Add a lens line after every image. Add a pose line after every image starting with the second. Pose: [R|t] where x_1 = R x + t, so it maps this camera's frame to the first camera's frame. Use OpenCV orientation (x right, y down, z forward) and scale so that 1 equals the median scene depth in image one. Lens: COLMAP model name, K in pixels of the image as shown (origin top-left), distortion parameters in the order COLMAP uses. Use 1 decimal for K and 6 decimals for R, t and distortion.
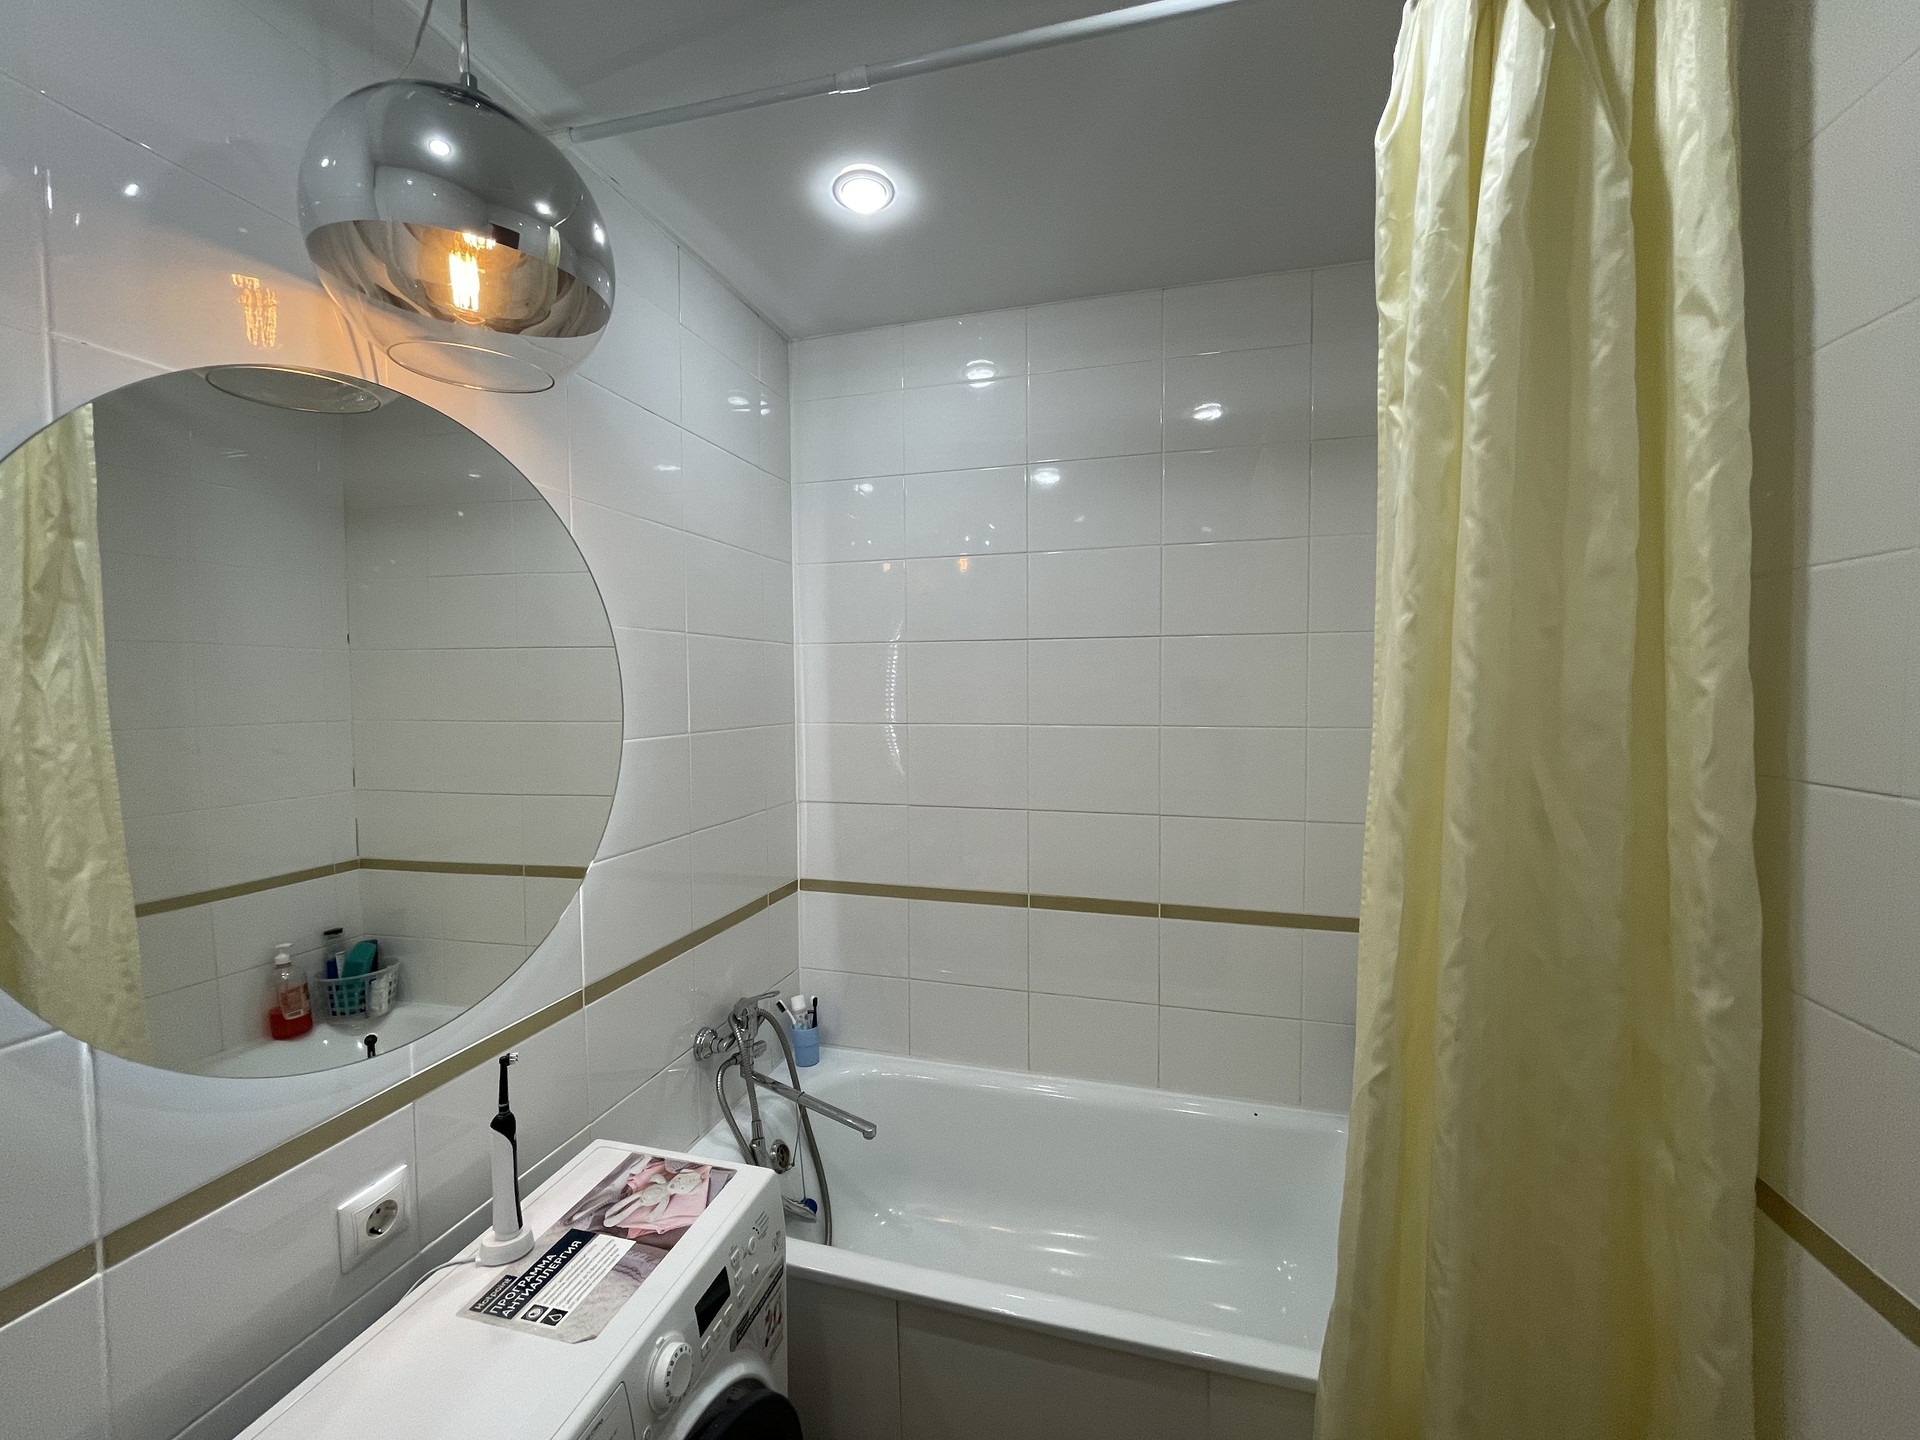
lens RADIAL K [[777.6, 0, 960.7], [0, 777.6, 719.6], [0, 0, 1]] dist [-0.000629, 0.001166]
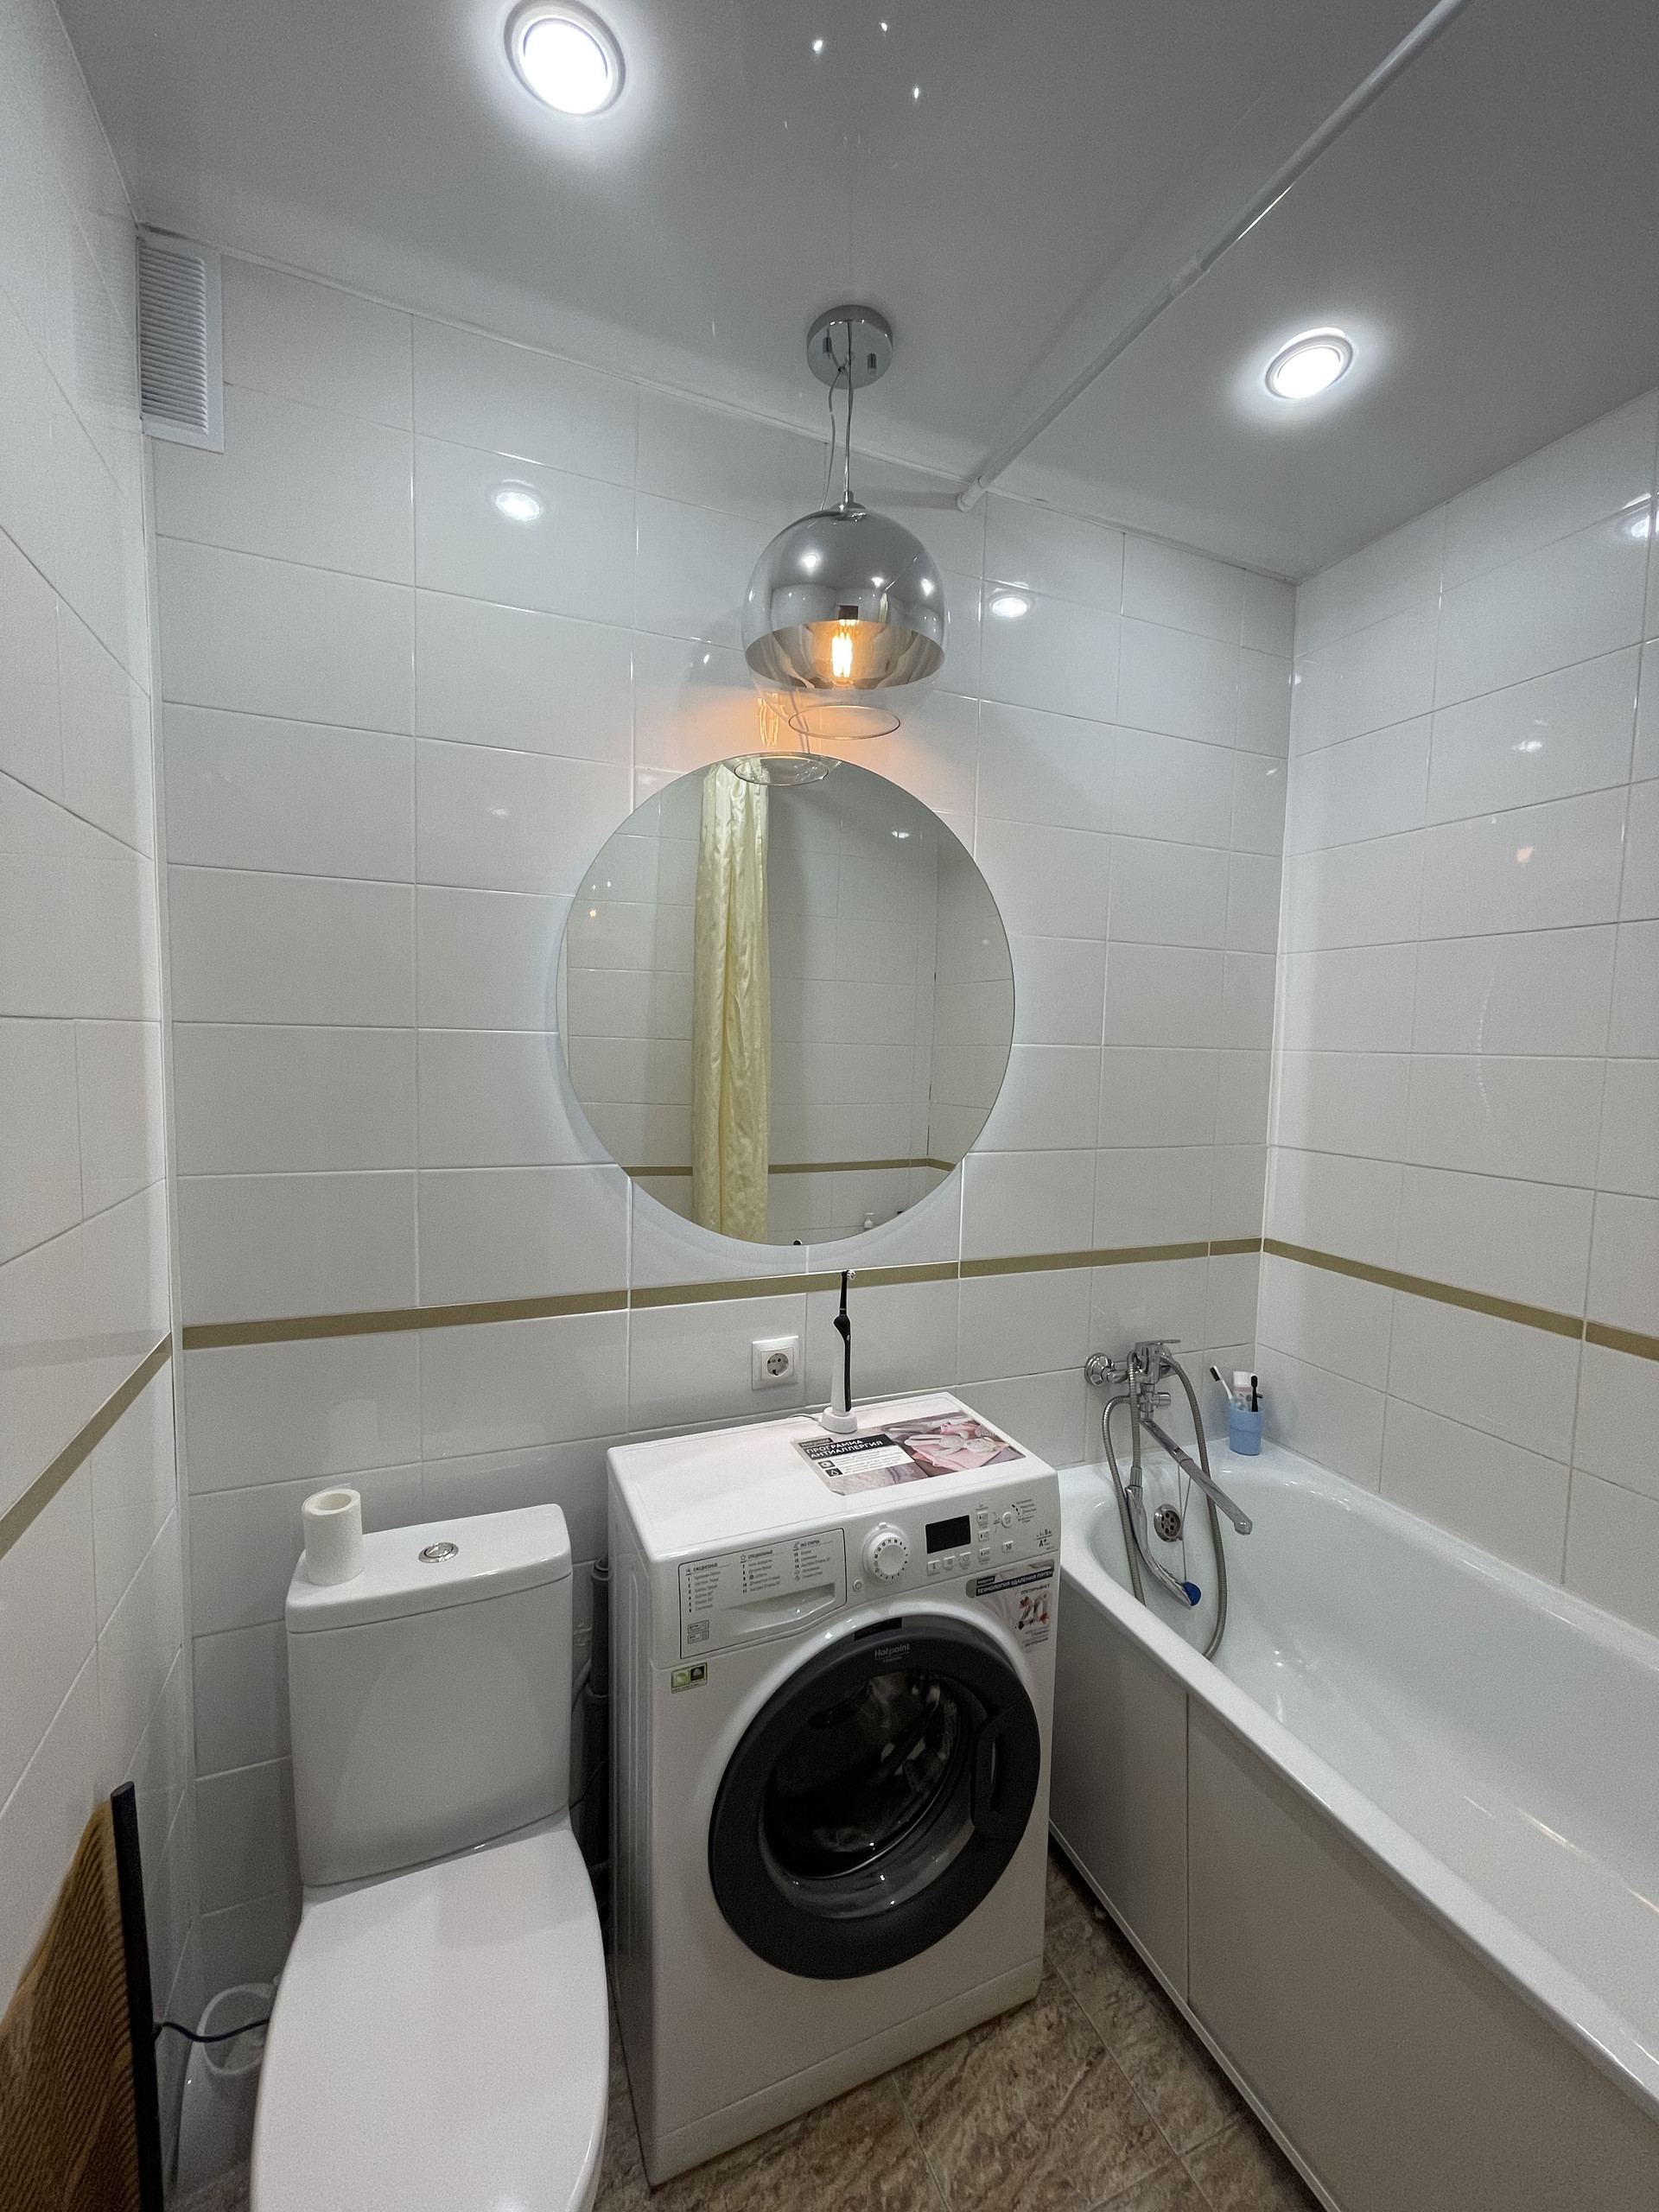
lens RADIAL K [[895.9, 0, 834.5], [0, 895.9, 1106.0], [0, 0, 1]] dist [-0.000629, 0.001166]
pose [[0.619132, 0.081219, -0.781075, 0.422296], [-0.064548, 0.996535, 0.052458, 0.073865], [0.782629, 0.017939, 0.622230, 0.064285]]
